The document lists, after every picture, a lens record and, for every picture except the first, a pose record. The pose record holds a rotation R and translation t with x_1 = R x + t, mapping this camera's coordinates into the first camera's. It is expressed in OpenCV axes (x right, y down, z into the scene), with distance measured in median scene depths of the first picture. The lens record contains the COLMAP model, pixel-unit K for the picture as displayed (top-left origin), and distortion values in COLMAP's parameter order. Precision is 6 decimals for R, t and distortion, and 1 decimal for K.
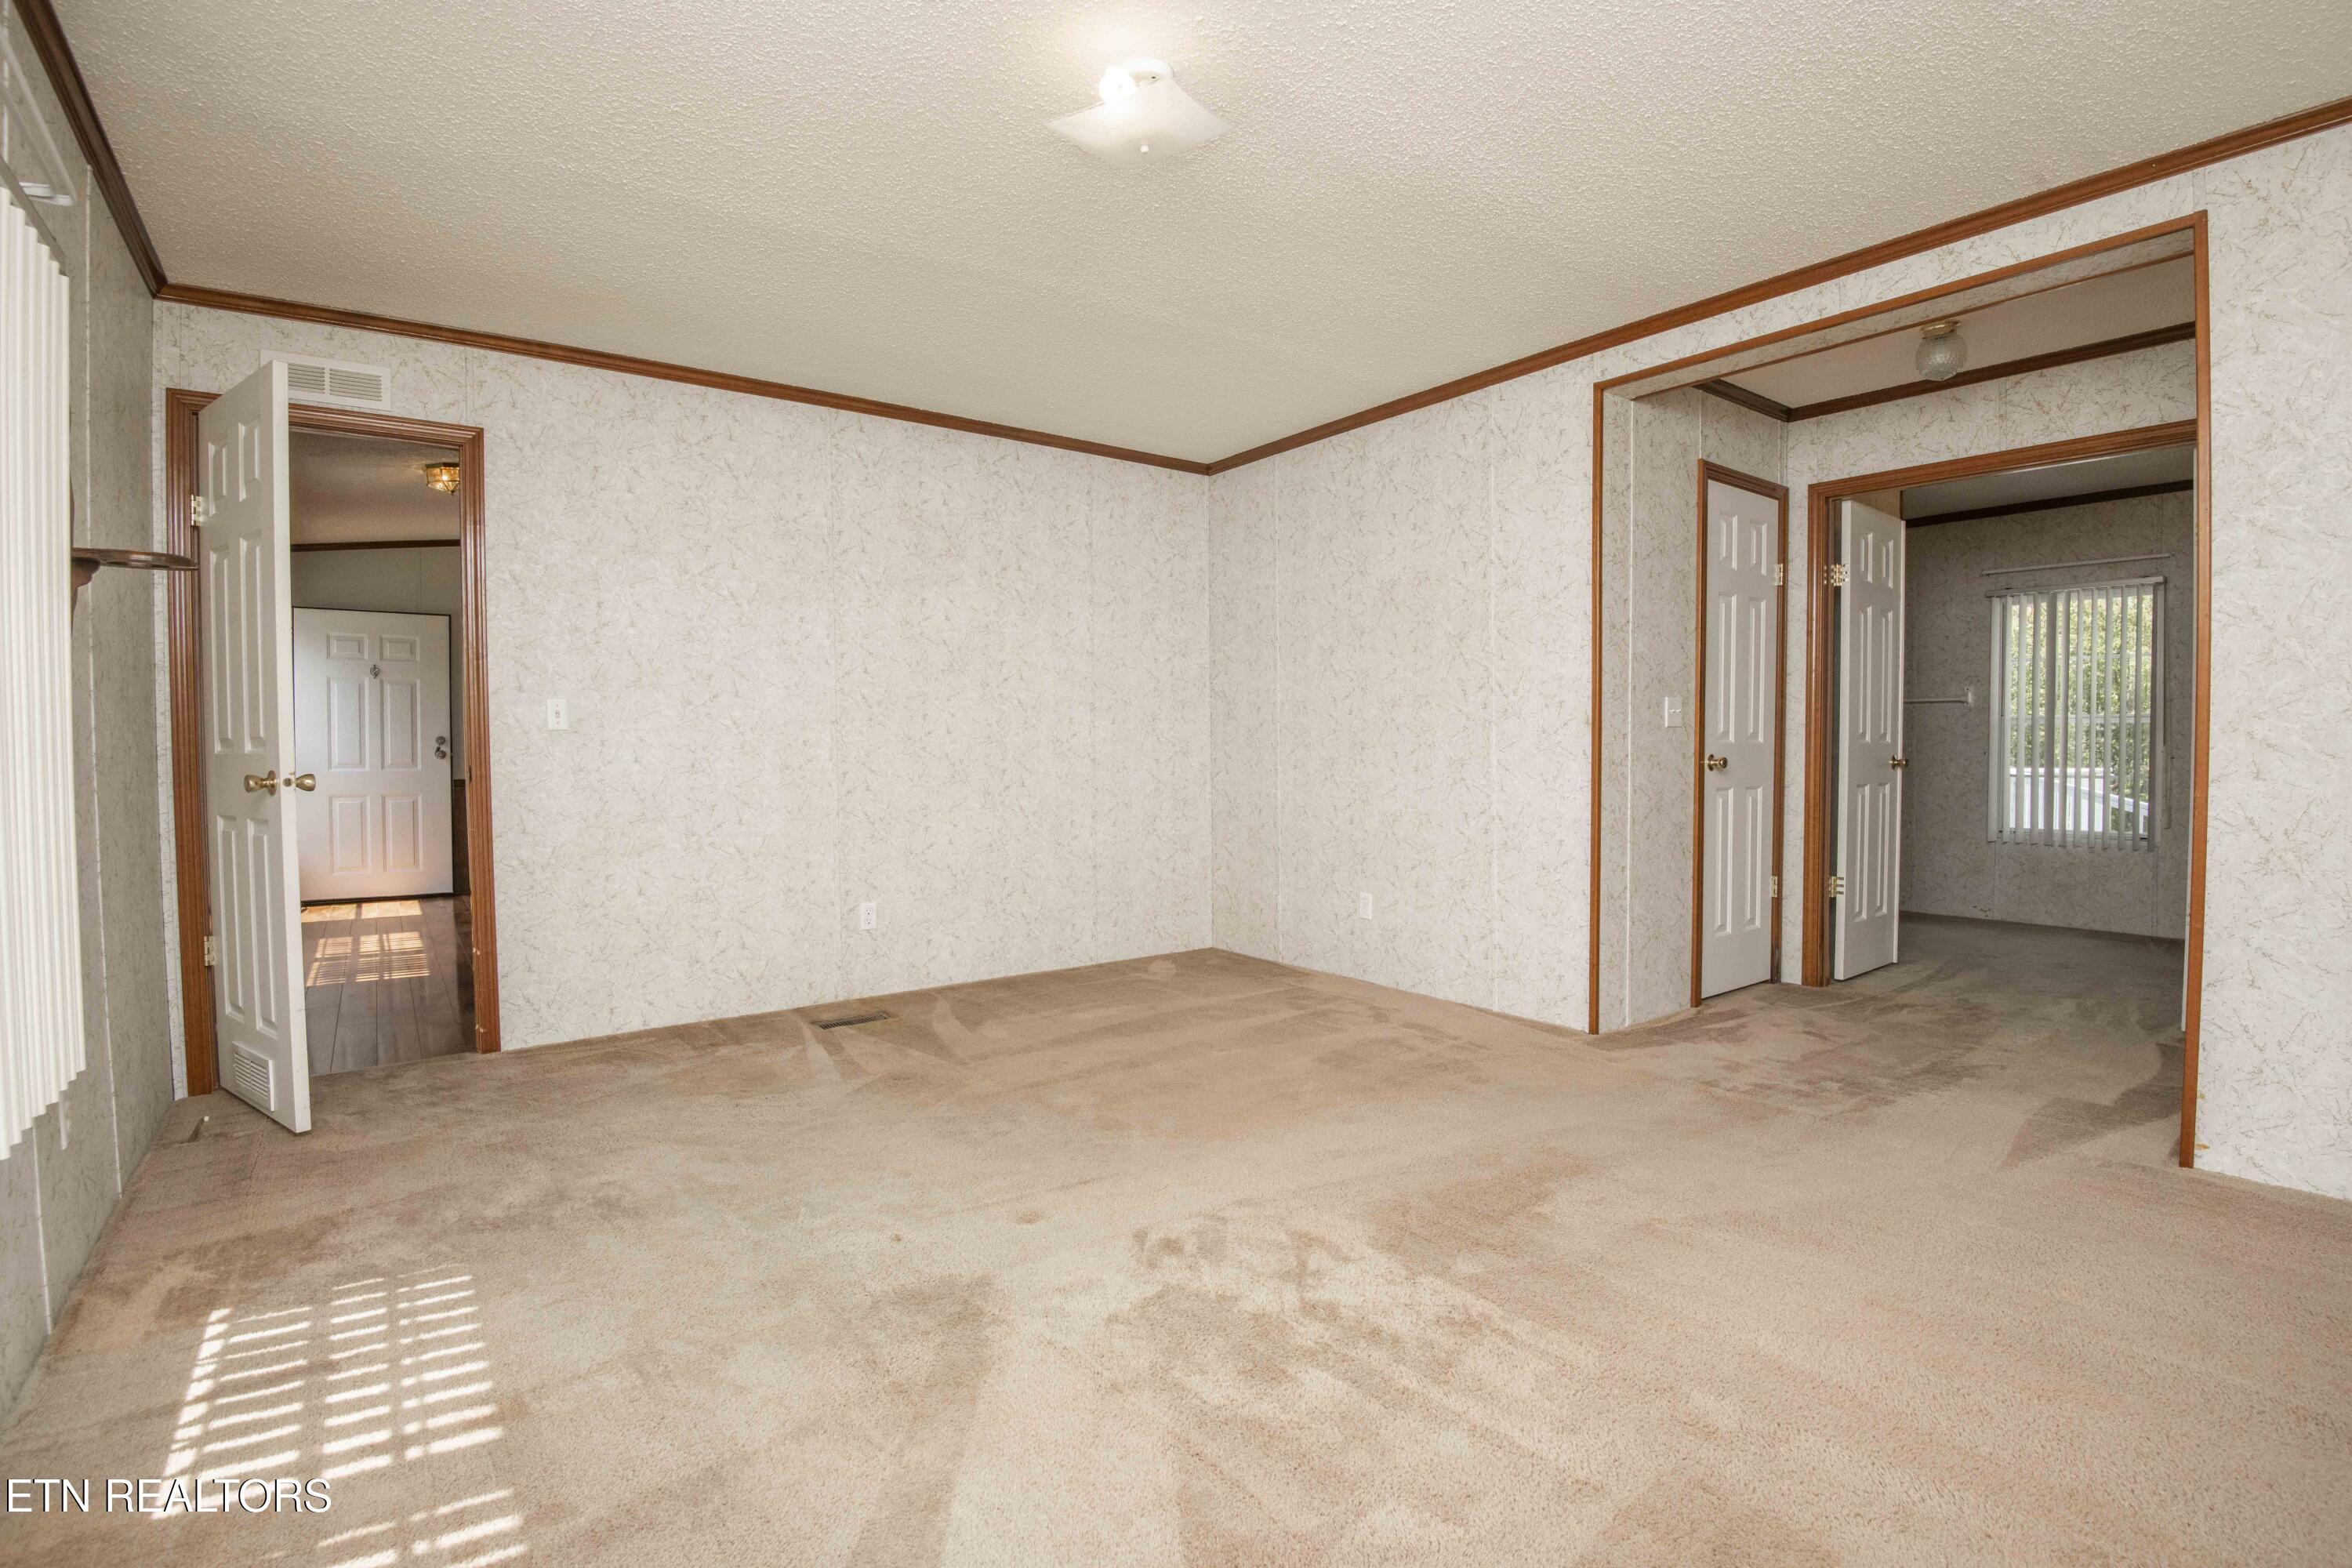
lens RADIAL K [[1087.4, 0, 1180.9], [0, 1087.4, 783.8], [0, 0, 1]] dist [-0.021944, -0.011565]
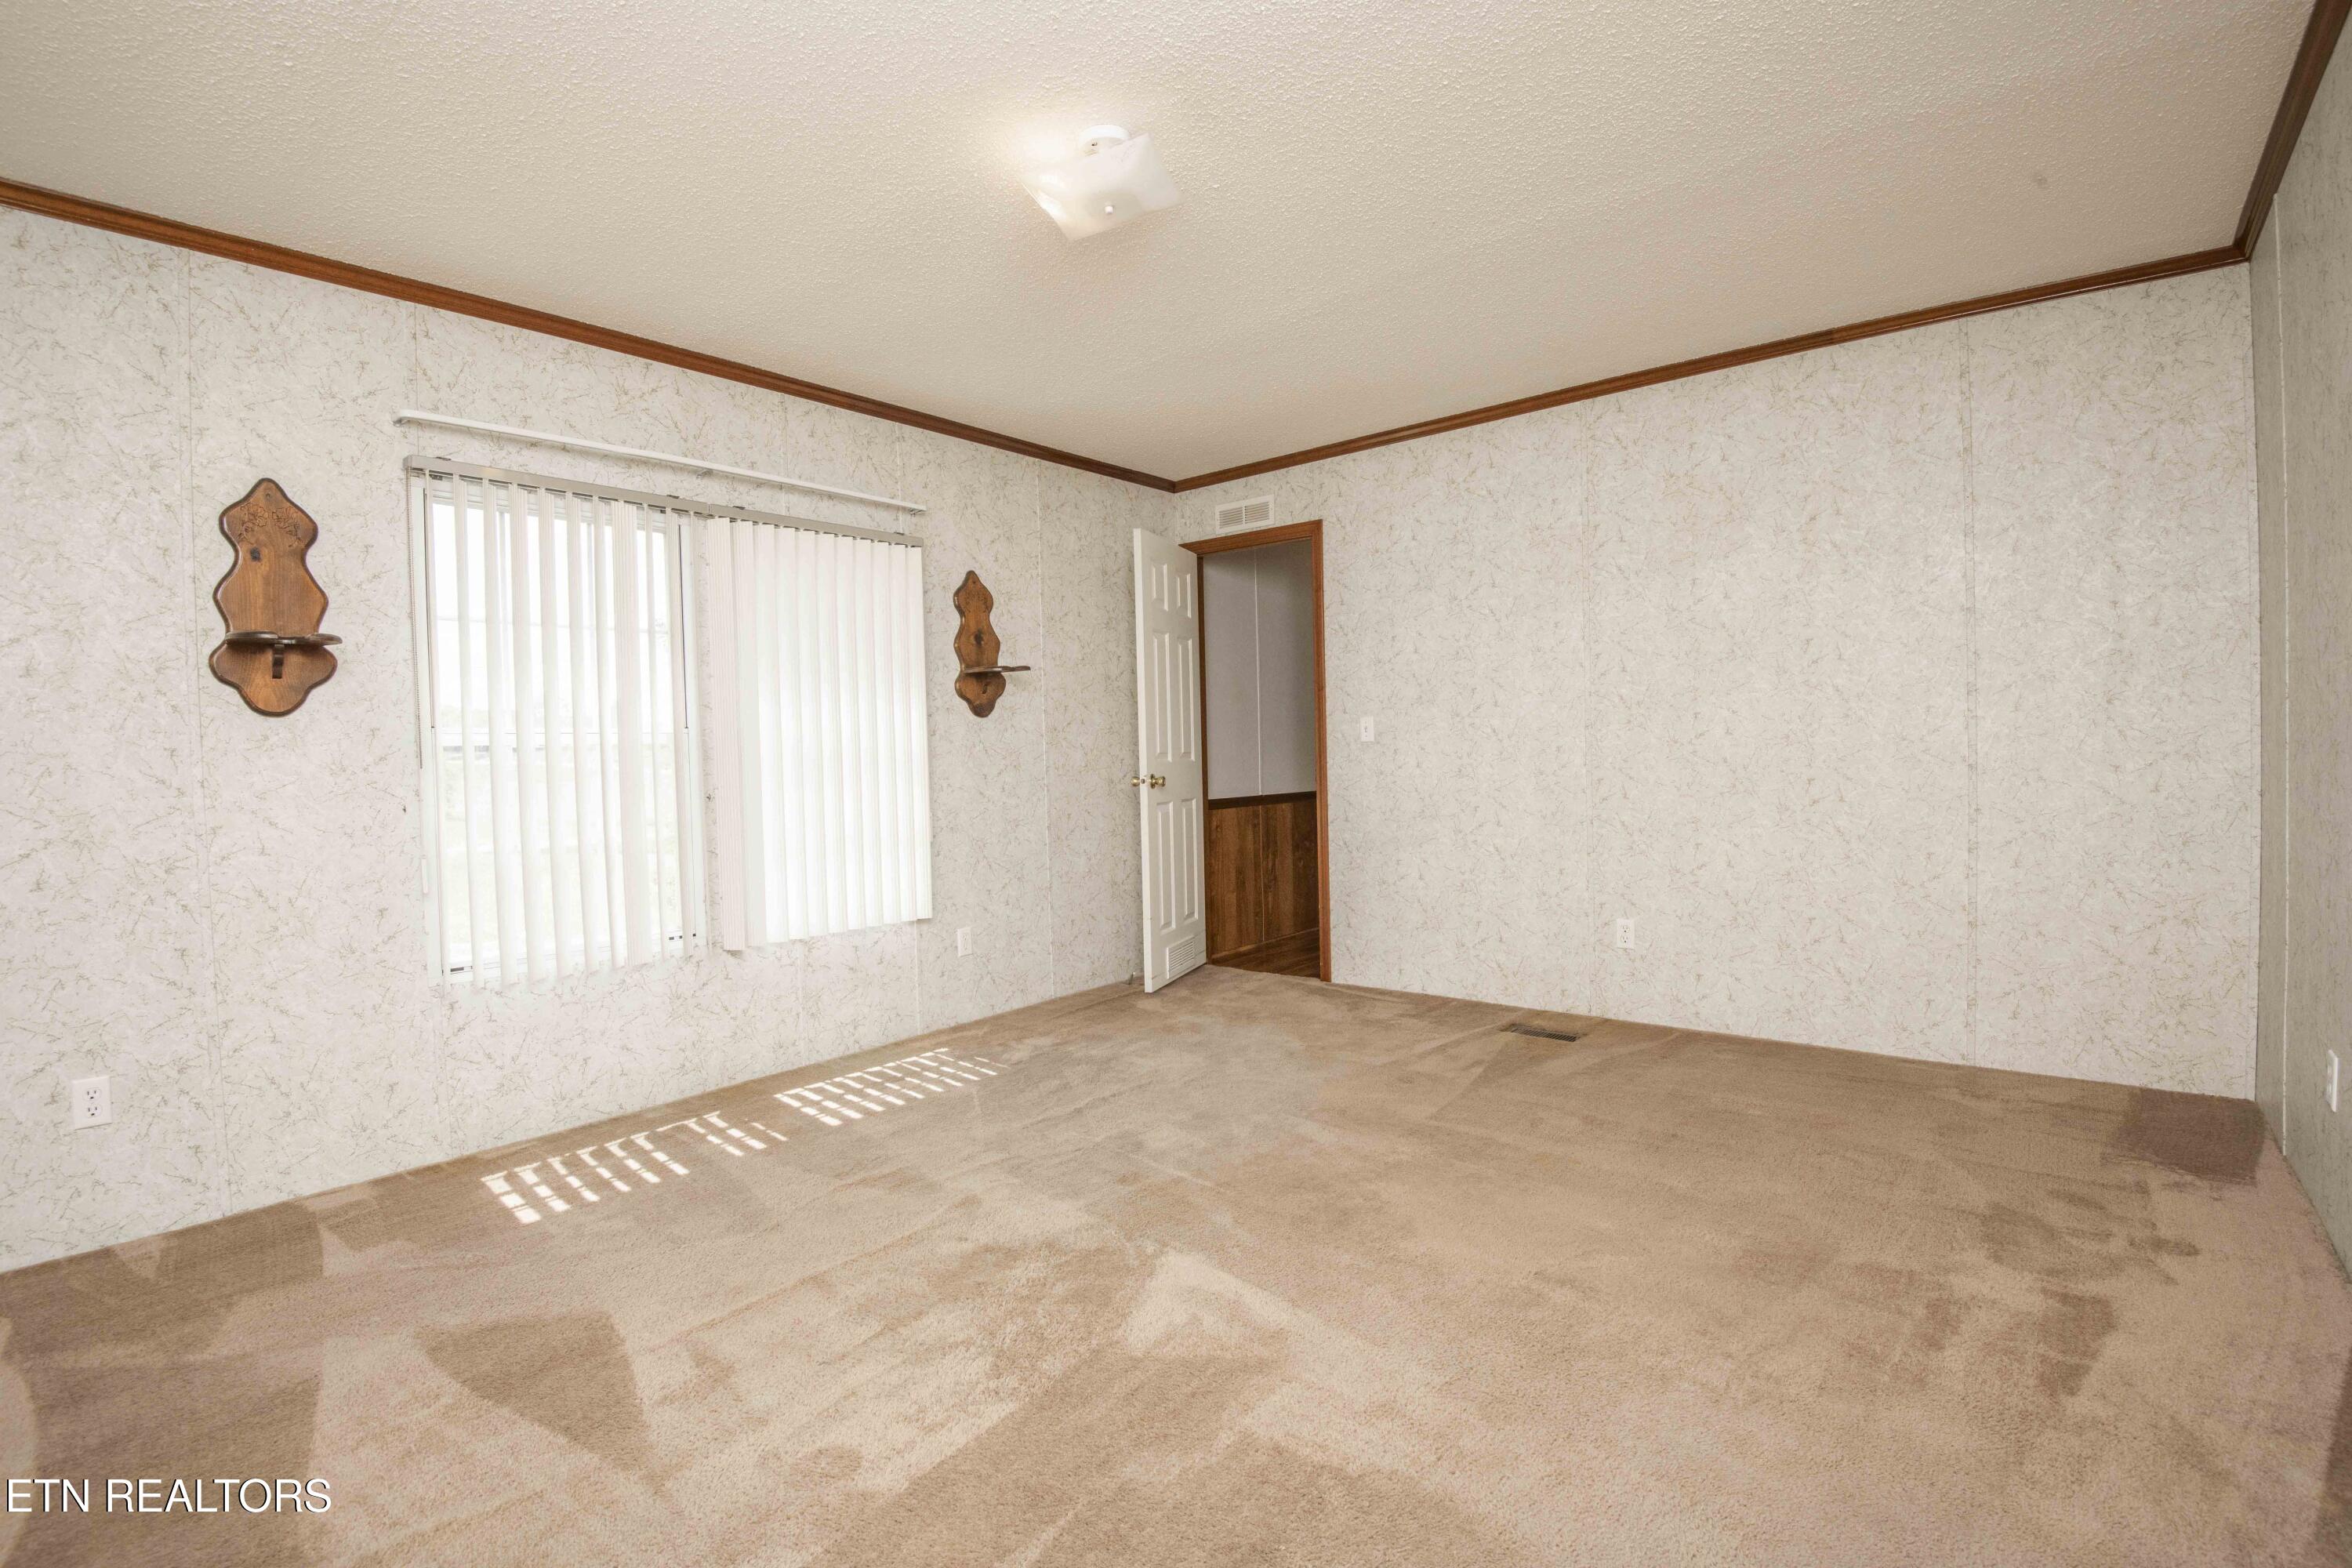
lens RADIAL K [[1087.4, 0, 1227.0], [0, 1087.4, 793.3], [0, 0, 1]] dist [-0.021944, -0.011565]
pose [[0.245381, 0.034683, -0.968806, 0.642164], [-0.012388, 0.999390, 0.032640, -0.029932], [0.969348, 0.003992, 0.245661, 0.541911]]
